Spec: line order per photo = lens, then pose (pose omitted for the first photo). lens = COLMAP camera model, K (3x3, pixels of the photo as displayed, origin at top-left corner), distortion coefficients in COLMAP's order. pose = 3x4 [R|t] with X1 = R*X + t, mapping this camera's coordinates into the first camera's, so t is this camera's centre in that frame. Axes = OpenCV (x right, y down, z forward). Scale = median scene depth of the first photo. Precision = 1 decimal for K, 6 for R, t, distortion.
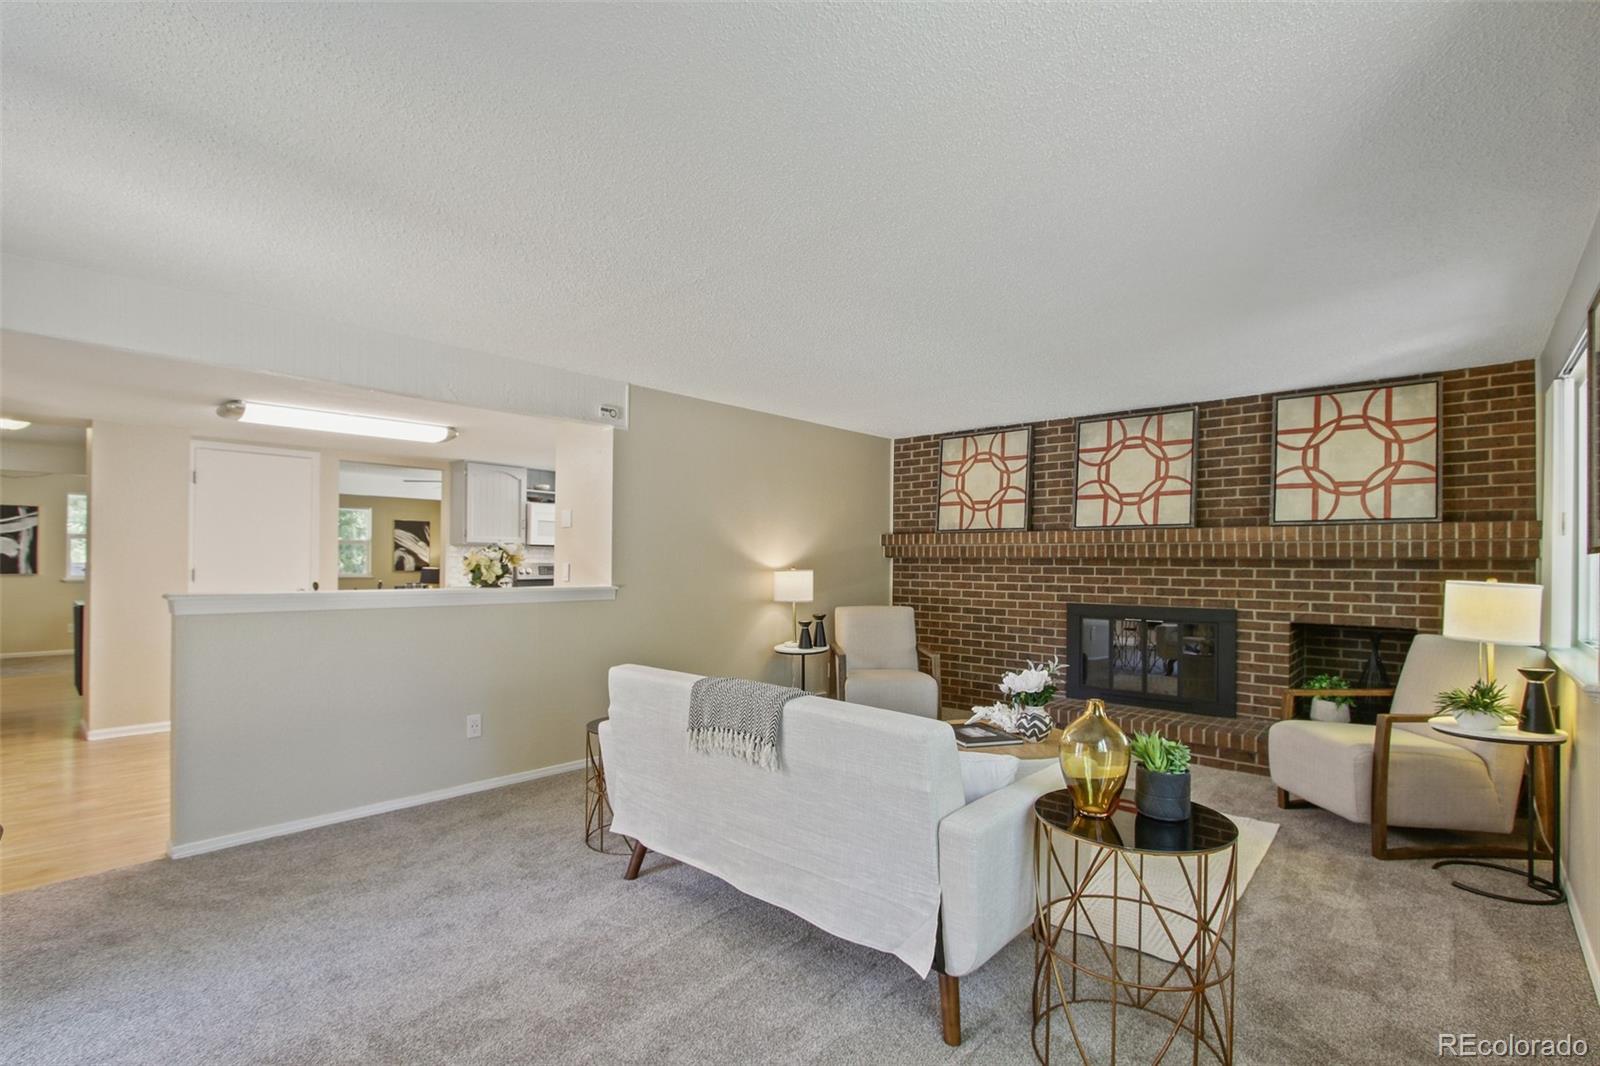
lens RADIAL K [[747.7, 0, 795.8], [0, 747.7, 540.5], [0, 0, 1]] dist [0.001410, 0.001086]
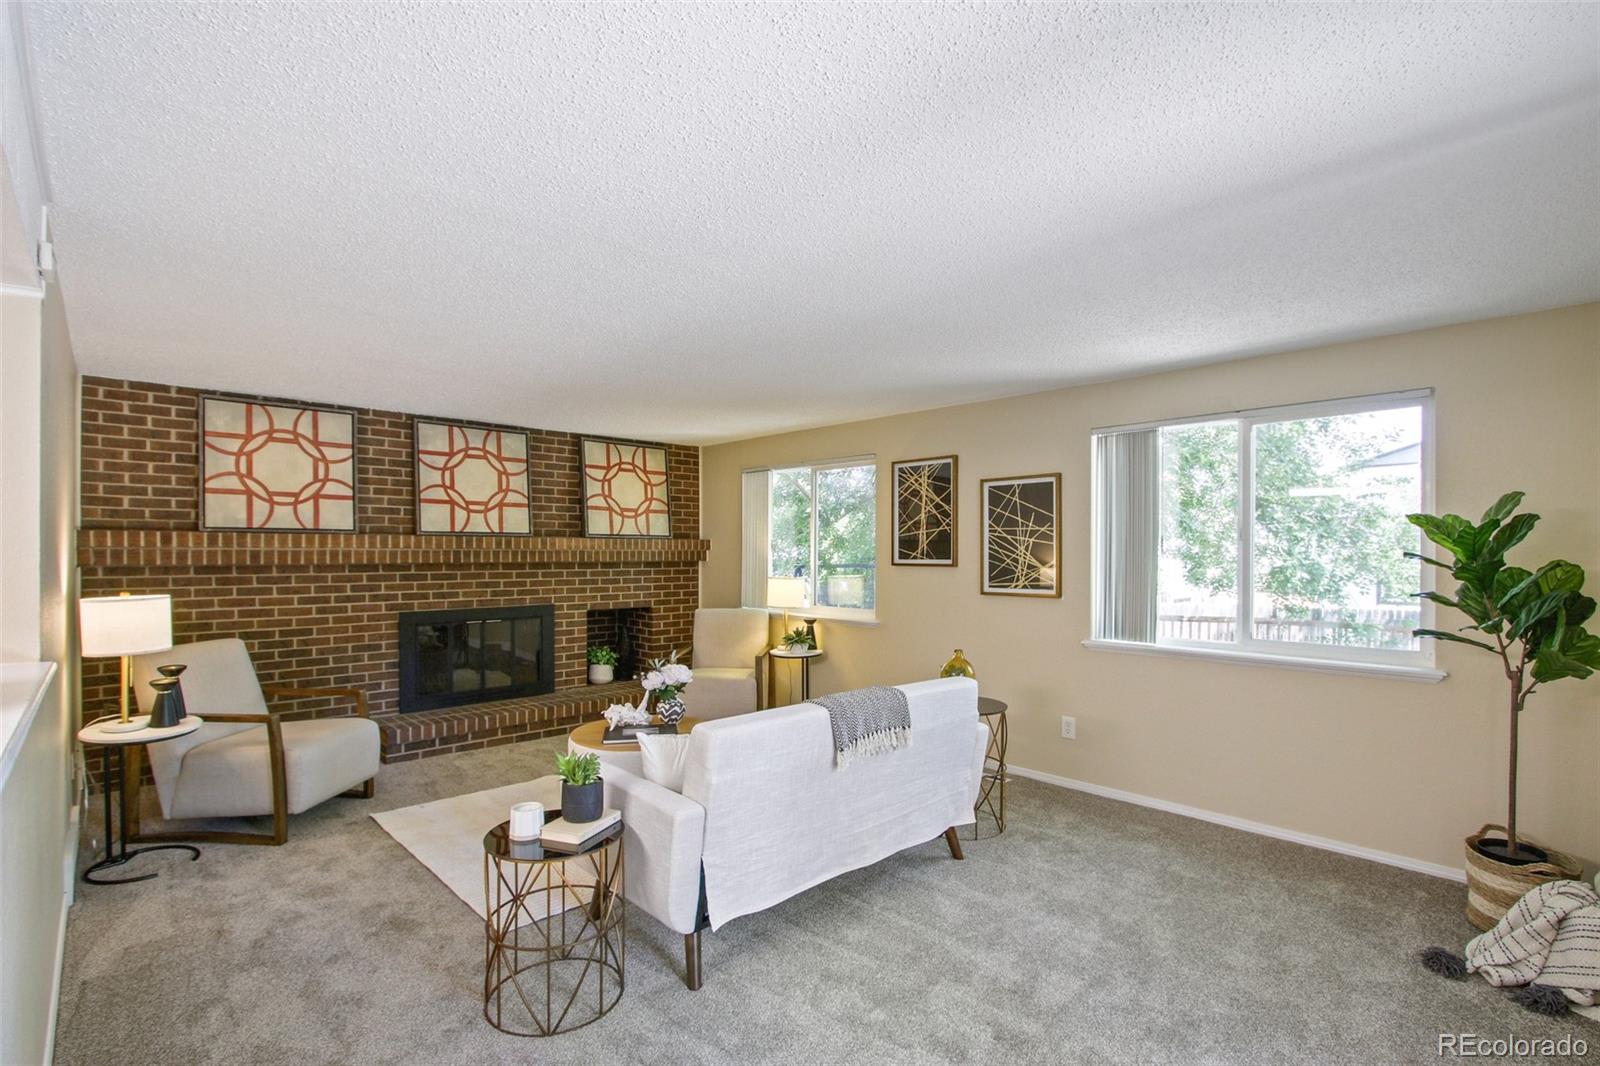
lens RADIAL K [[747.7, 0, 762.3], [0, 747.7, 569.8], [0, 0, 1]] dist [0.001410, 0.001086]
pose [[0.115810, -0.015413, 0.993152, -0.514670], [-0.012661, 0.999775, 0.016993, 0.009057], [-0.993191, -0.014542, 0.115589, 0.452420]]
